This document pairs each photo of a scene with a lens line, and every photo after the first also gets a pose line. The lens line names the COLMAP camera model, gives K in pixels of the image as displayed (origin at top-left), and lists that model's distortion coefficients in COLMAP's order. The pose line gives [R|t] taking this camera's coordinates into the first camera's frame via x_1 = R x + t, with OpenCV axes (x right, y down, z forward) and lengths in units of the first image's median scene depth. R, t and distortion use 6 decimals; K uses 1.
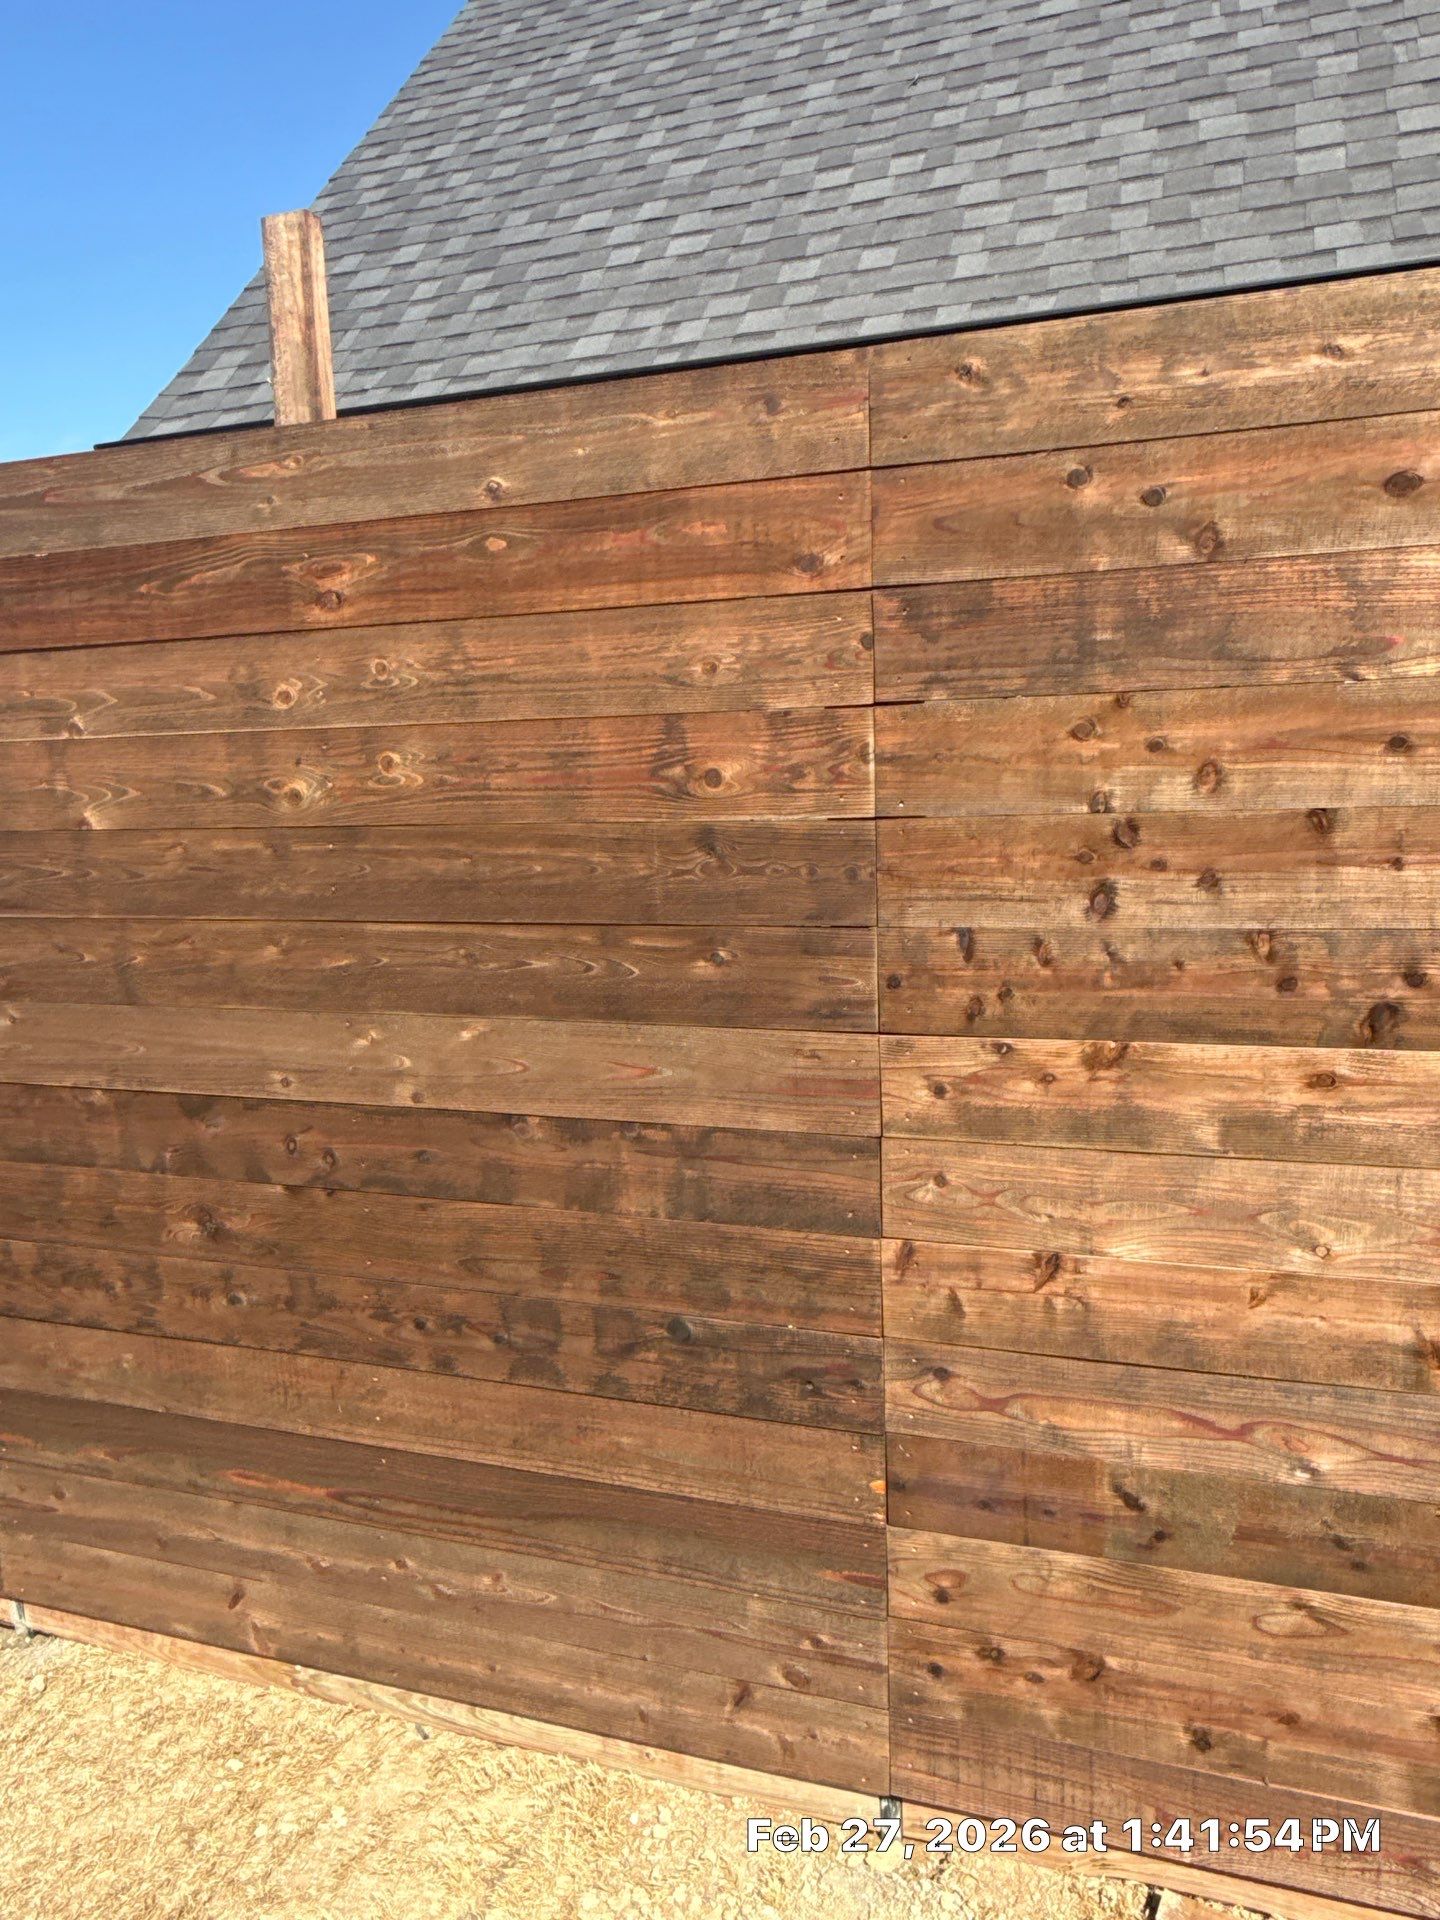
lens RADIAL K [[1325.2, 0, 720.0], [0, 1325.2, 960.0], [0, 0, 1]] dist [-0.001819, 0.003511]
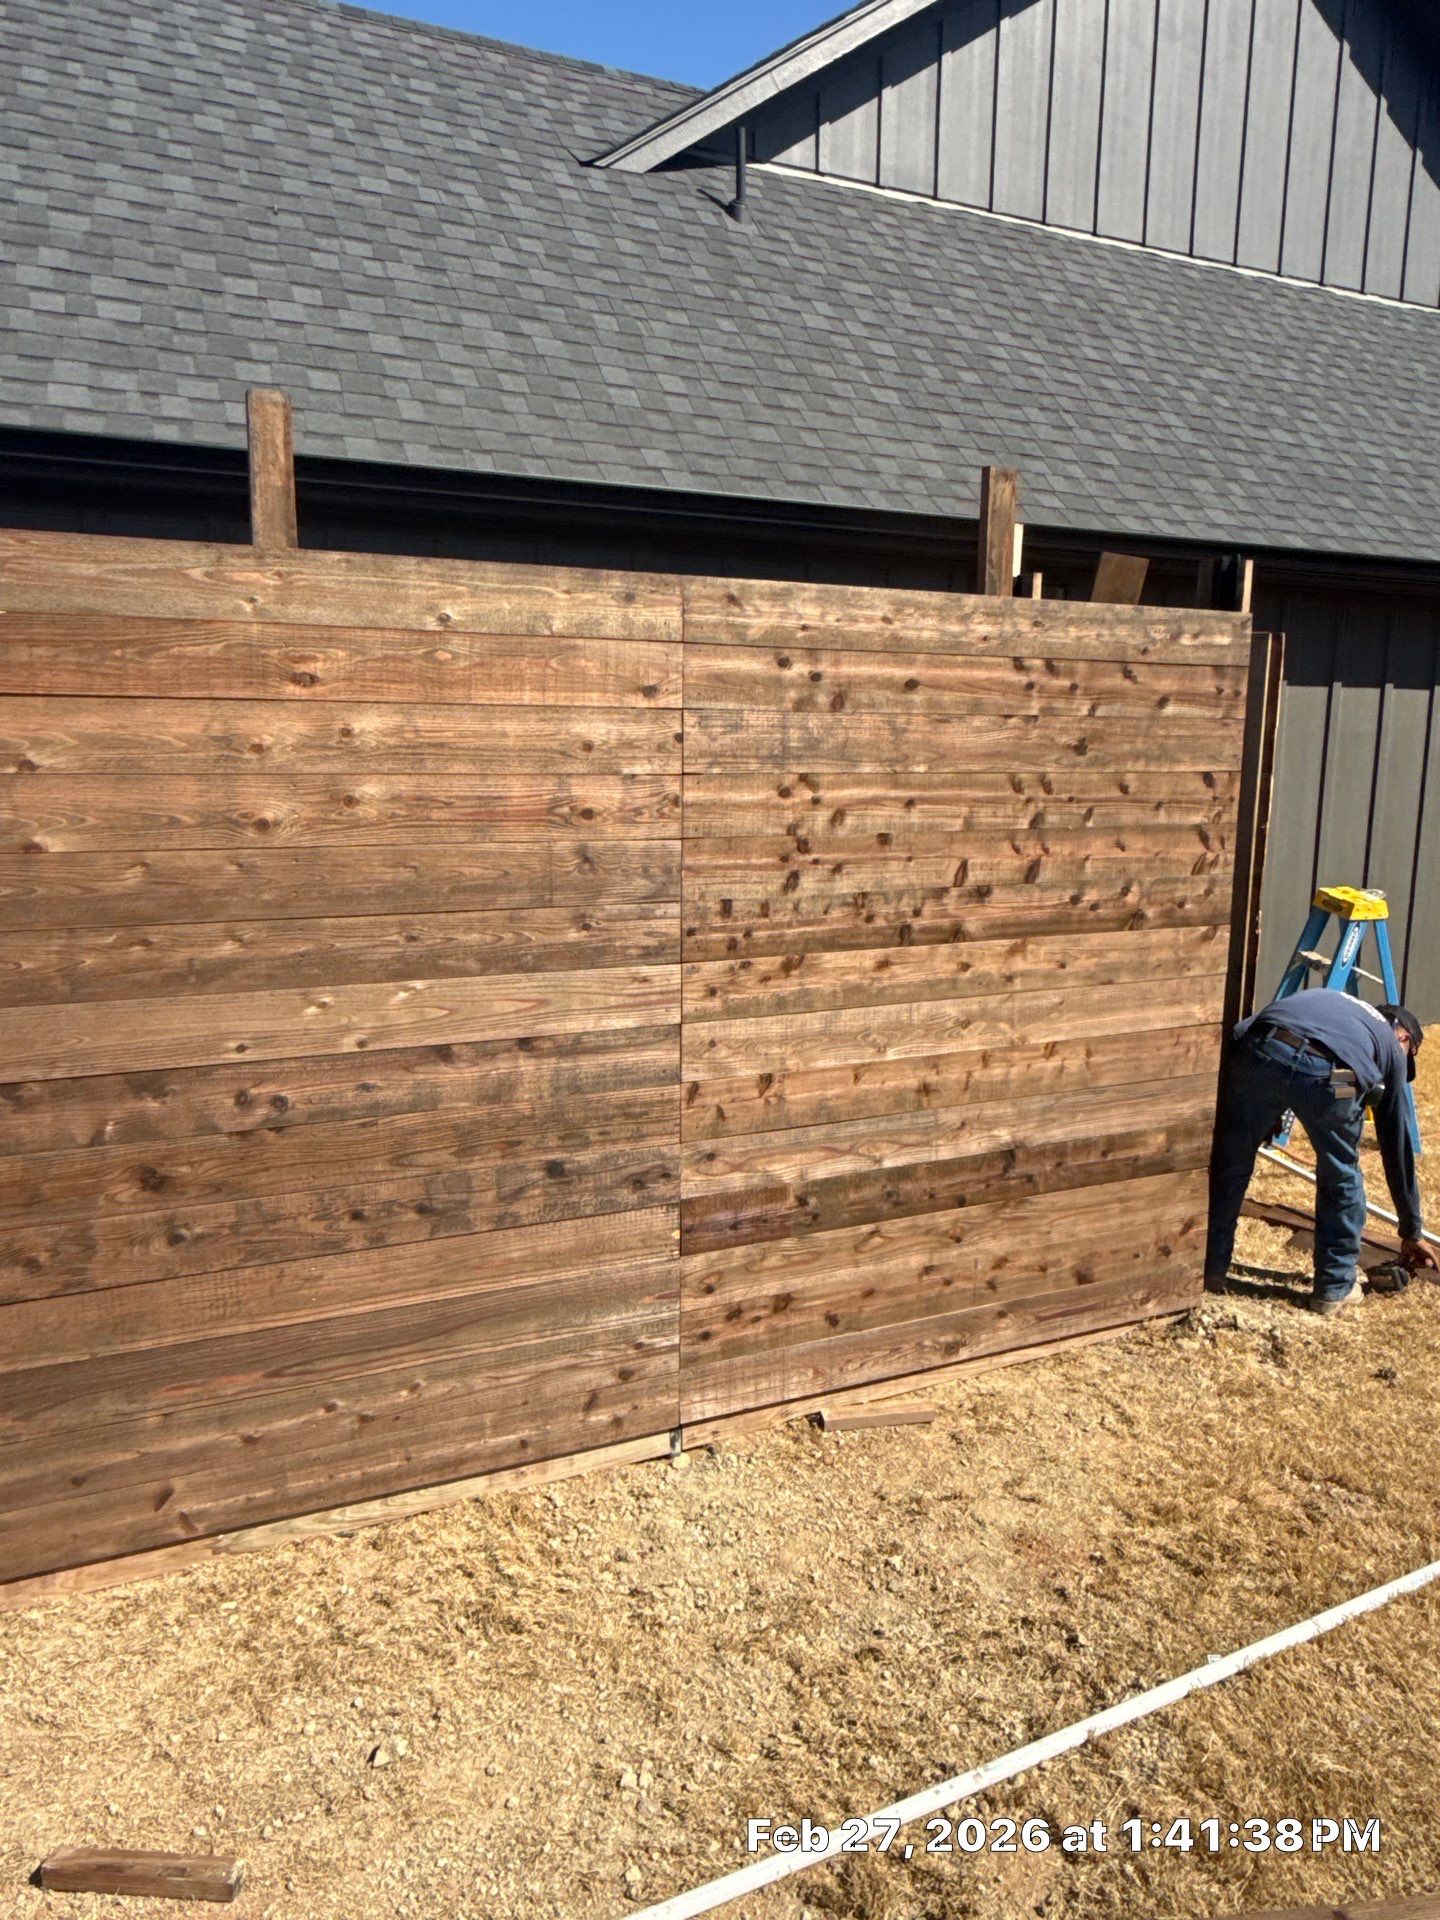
lens RADIAL K [[1385.2, 0, 720.0], [0, 1385.2, 960.0], [0, 0, 1]] dist [-0.000664, -0.000661]
pose [[0.711238, -0.070440, 0.699413, -1.000455], [0.074000, 0.996941, 0.025153, 0.008947], [-0.699045, 0.033866, 0.714275, -0.293927]]
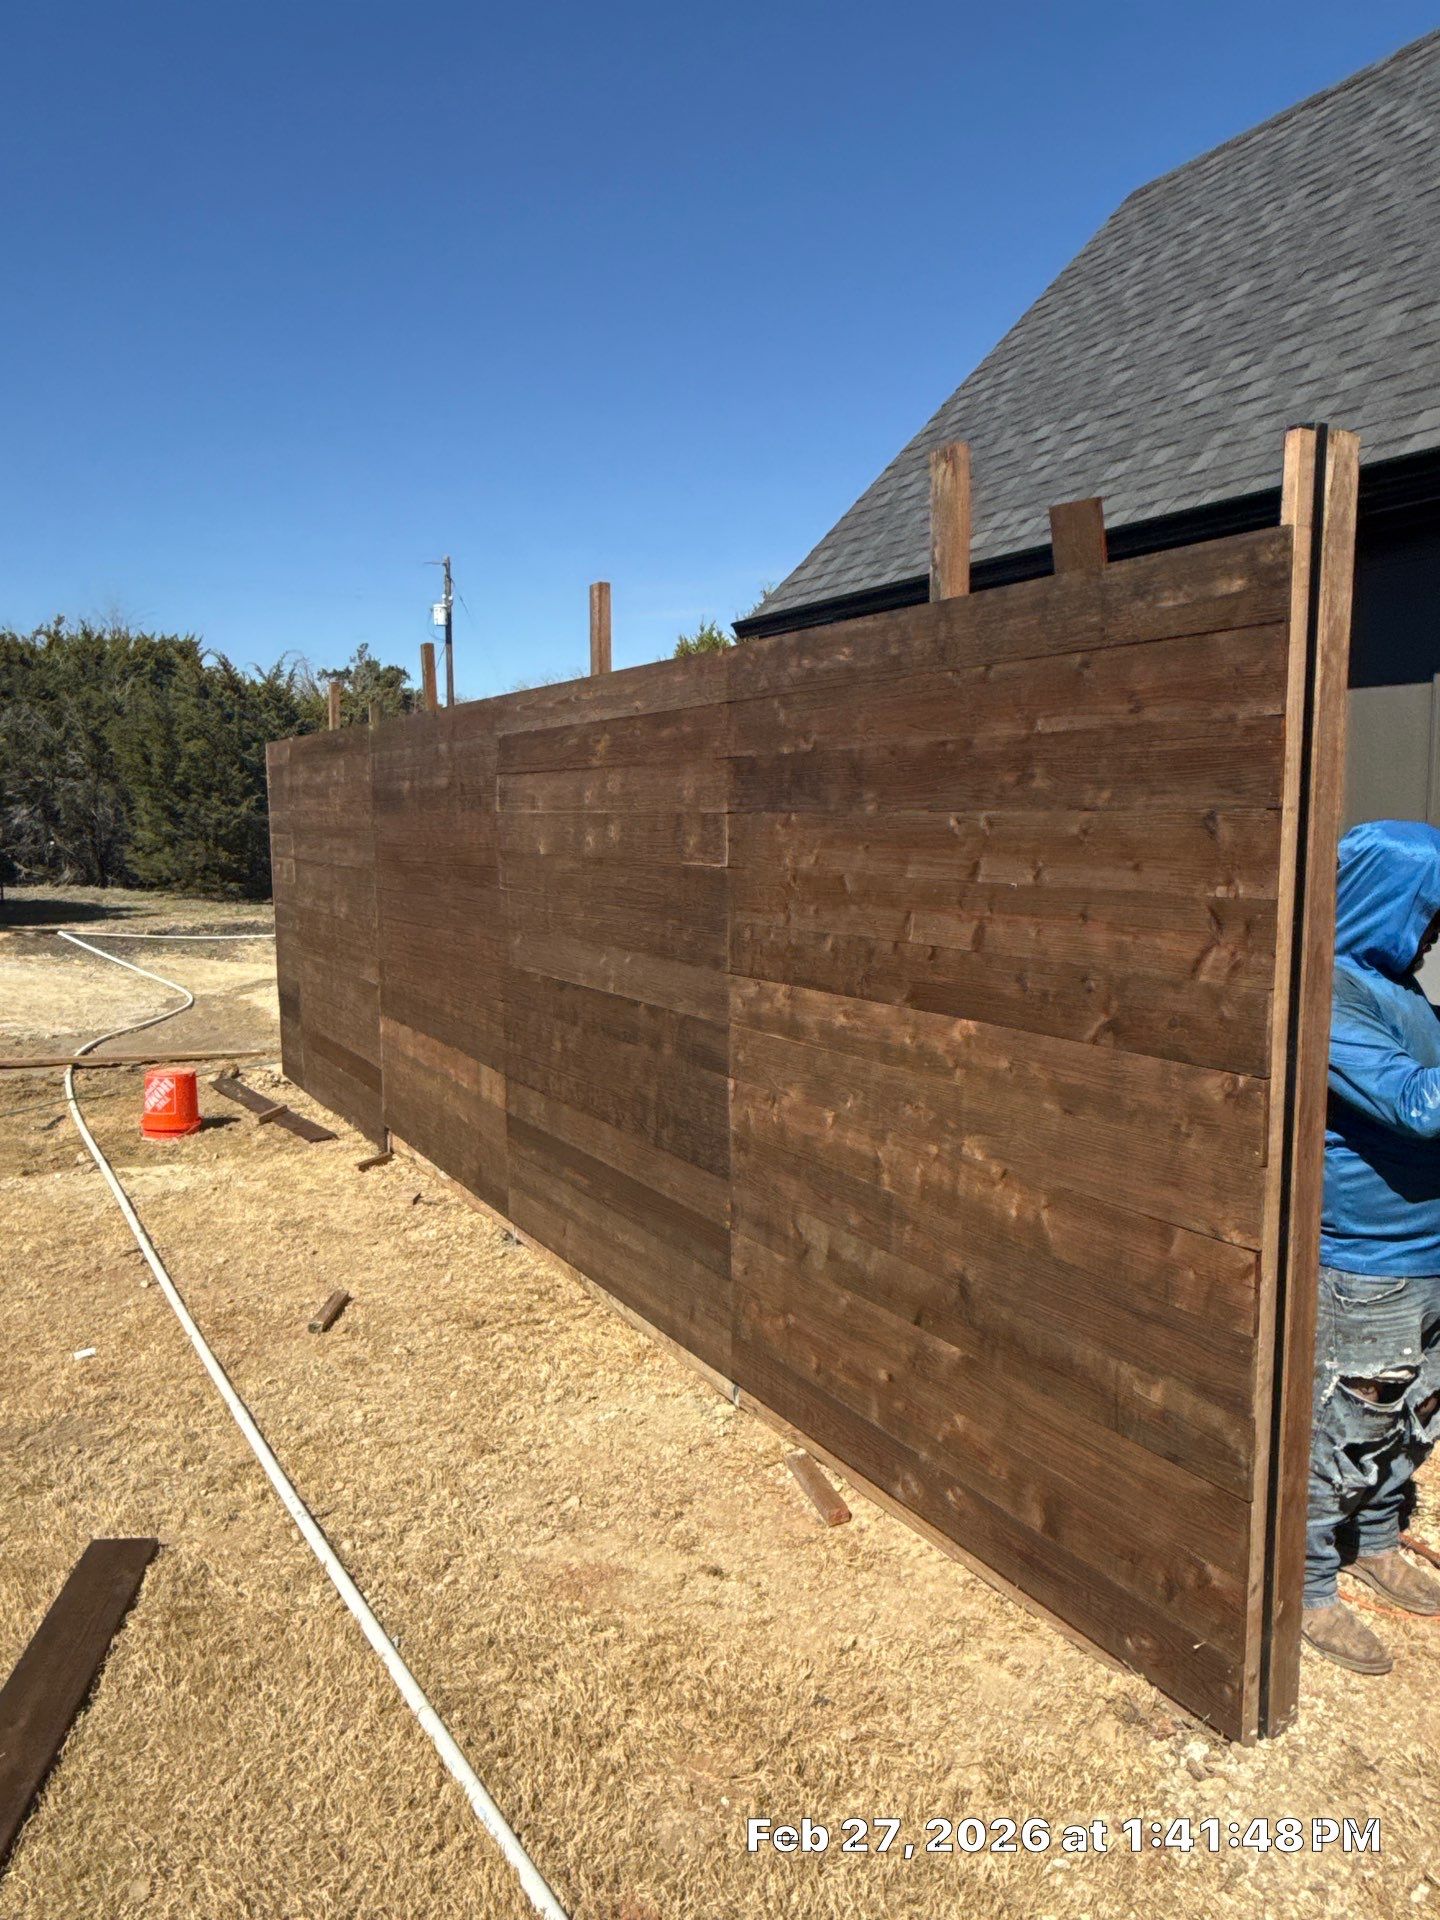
lens RADIAL K [[1300.0, 0, 720.0], [0, 1300.0, 960.0], [0, 0, 1]] dist [0.026746, 0.000280]
pose [[0.761207, 0.103797, -0.640148, 1.248543], [-0.118836, 0.992719, 0.019655, -0.002730], [0.637528, 0.061111, 0.768000, -0.486721]]
